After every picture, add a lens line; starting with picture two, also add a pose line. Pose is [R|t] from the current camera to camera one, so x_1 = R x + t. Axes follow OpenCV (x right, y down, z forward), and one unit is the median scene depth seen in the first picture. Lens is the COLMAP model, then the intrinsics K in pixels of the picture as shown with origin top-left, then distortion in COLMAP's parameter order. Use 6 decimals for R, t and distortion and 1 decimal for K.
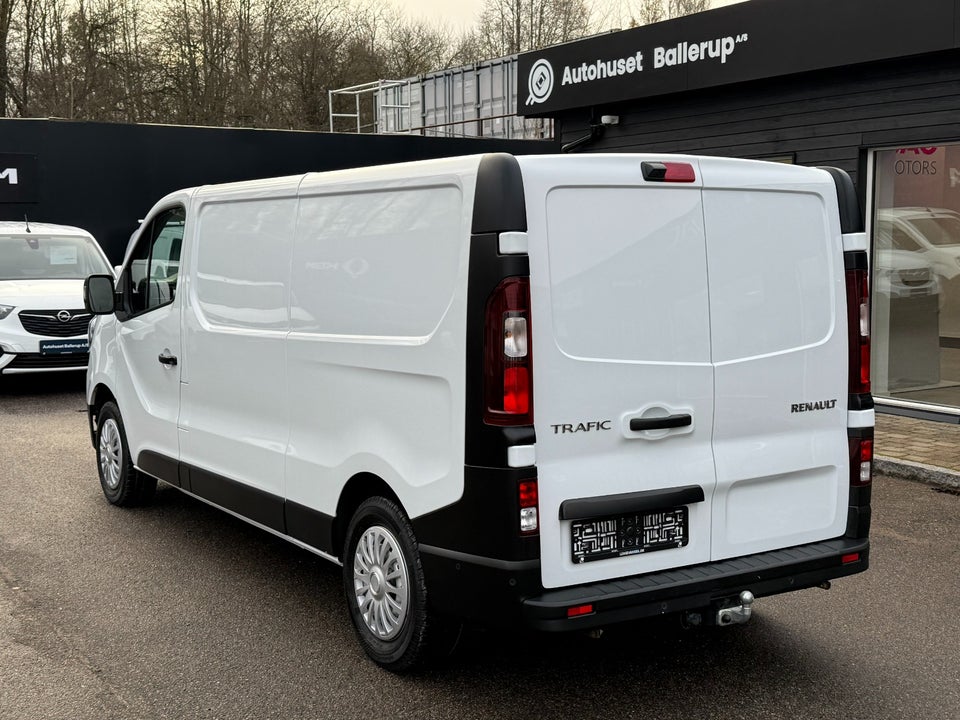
lens RADIAL K [[1276.4, 0, 485.1], [0, 1276.4, 372.9], [0, 0, 1]] dist [0.138638, 0.025413]
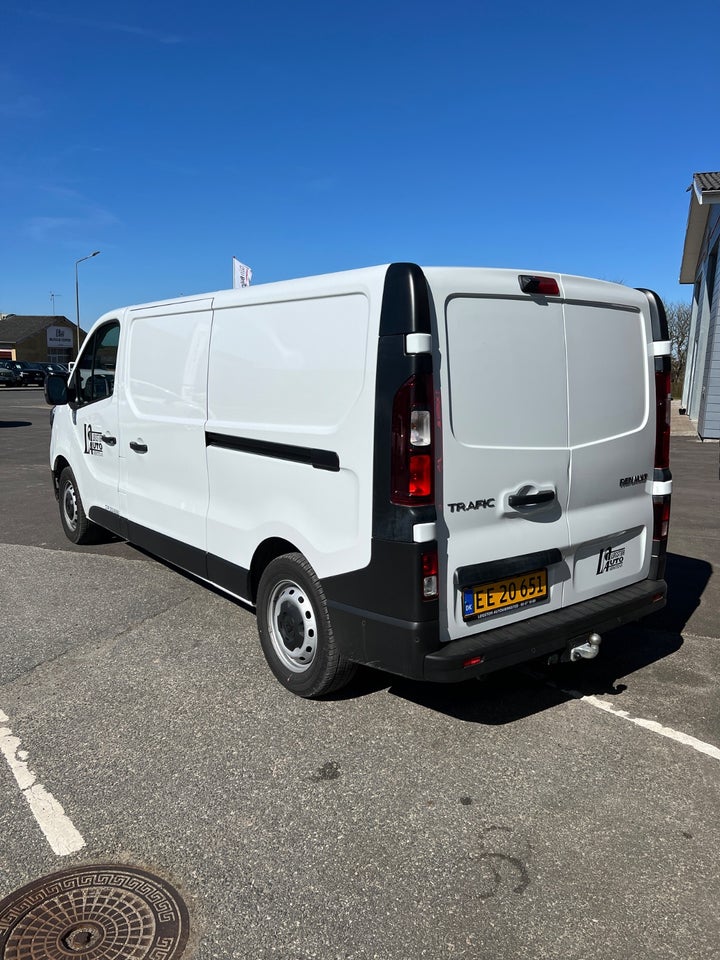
lens RADIAL K [[747.6, 0, 351.5], [0, 747.6, 491.3], [0, 0, 1]] dist [0.014018, 0.004726]
pose [[0.997501, -0.008338, 0.070164, -0.078243], [0.002926, 0.997036, 0.076884, -0.021956], [-0.070597, -0.076486, 0.994568, 0.317800]]
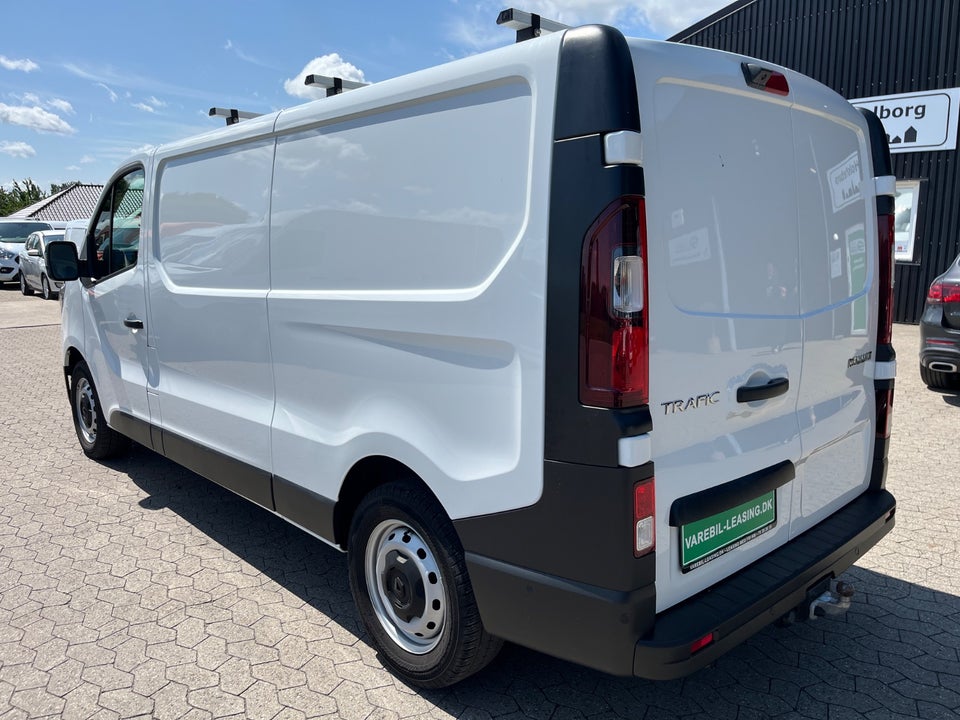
lens RADIAL K [[747.6, 0, 480.0], [0, 747.6, 360.0], [0, 0, 1]] dist [0.014018, 0.004726]
pose [[0.985161, -0.028831, 0.169195, -0.119500], [0.020811, 0.998583, 0.048986, -0.007166], [-0.170368, -0.044738, 0.984364, 0.560565]]
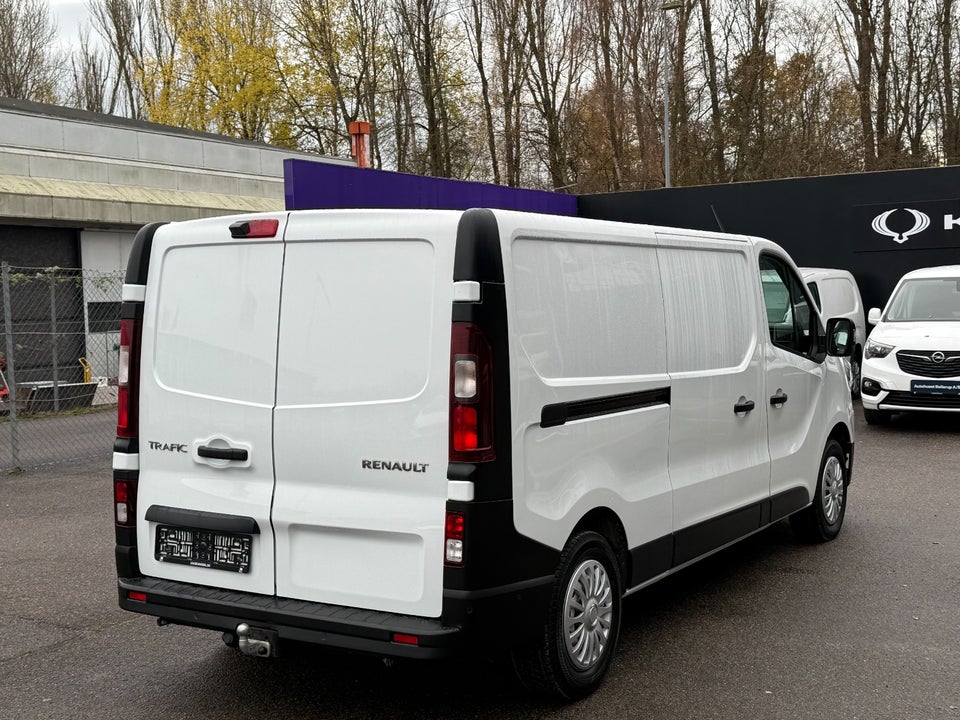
lens RADIAL K [[1289.8, 0, 480.0], [0, 1289.8, 327.2], [0, 0, 1]] dist [0.055289, 0.002259]
pose [[0.419885, 0.025664, -0.907214, 1.238778], [-0.082763, 0.996518, -0.010115, -0.077269], [0.903796, 0.079331, 0.420547, 0.716273]]
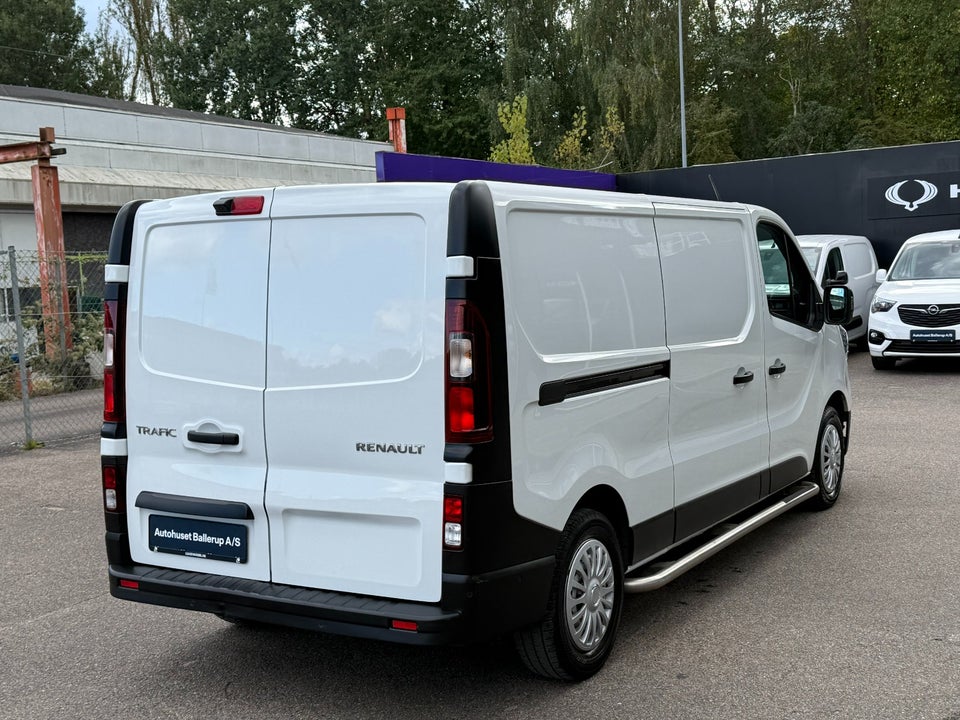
lens RADIAL K [[1287.4, 0, 503.0], [0, 1287.4, 358.5], [0, 0, 1]] dist [0.022631, 0.046375]
pose [[0.440003, 0.060291, -0.895970, 1.208932], [-0.066384, 0.997197, 0.034502, -0.081465], [0.895539, 0.044297, 0.442772, 0.729570]]
